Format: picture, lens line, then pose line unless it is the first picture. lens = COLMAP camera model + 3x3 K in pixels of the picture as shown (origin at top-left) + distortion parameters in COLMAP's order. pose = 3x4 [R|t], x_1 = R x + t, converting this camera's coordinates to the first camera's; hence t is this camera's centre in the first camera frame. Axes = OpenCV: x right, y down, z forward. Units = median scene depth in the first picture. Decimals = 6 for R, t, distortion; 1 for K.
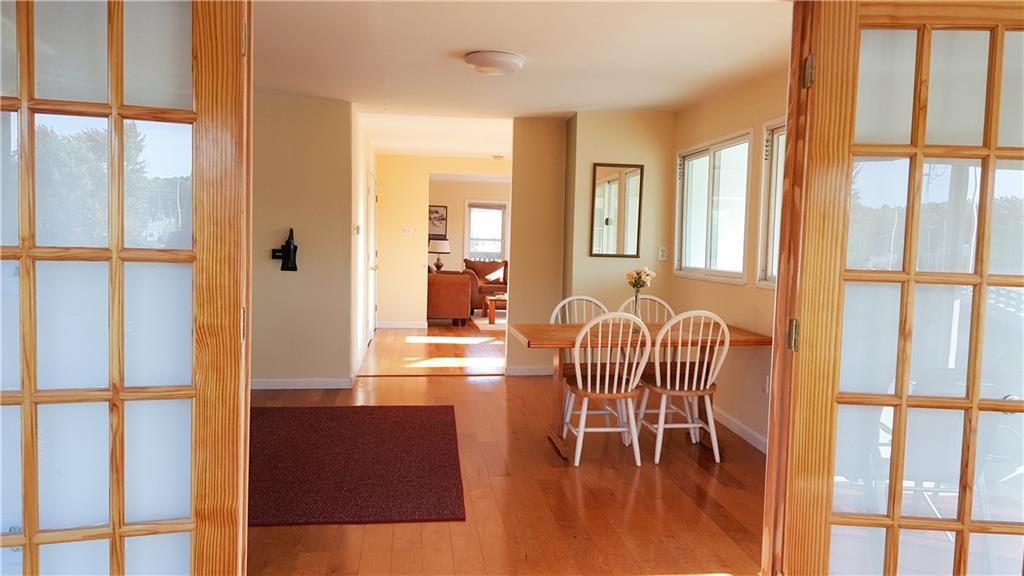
lens RADIAL K [[740.8, 0, 479.7], [0, 740.8, 285.0], [0, 0, 1]] dist [0.075270, -0.128721]
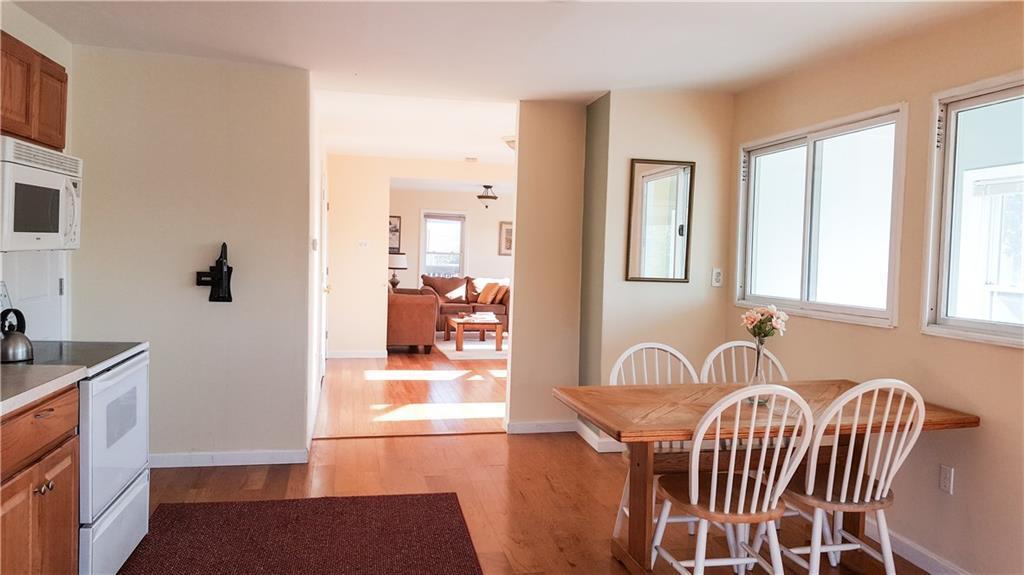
lens RADIAL K [[740.8, 0, 479.7], [0, 740.8, 284.5], [0, 0, 1]] dist [0.075270, -0.128721]
pose [[0.996702, -0.001513, 0.081136, -0.061015], [0.002814, 0.999869, -0.015928, -0.022581], [-0.081101, 0.016104, 0.996576, 0.244776]]
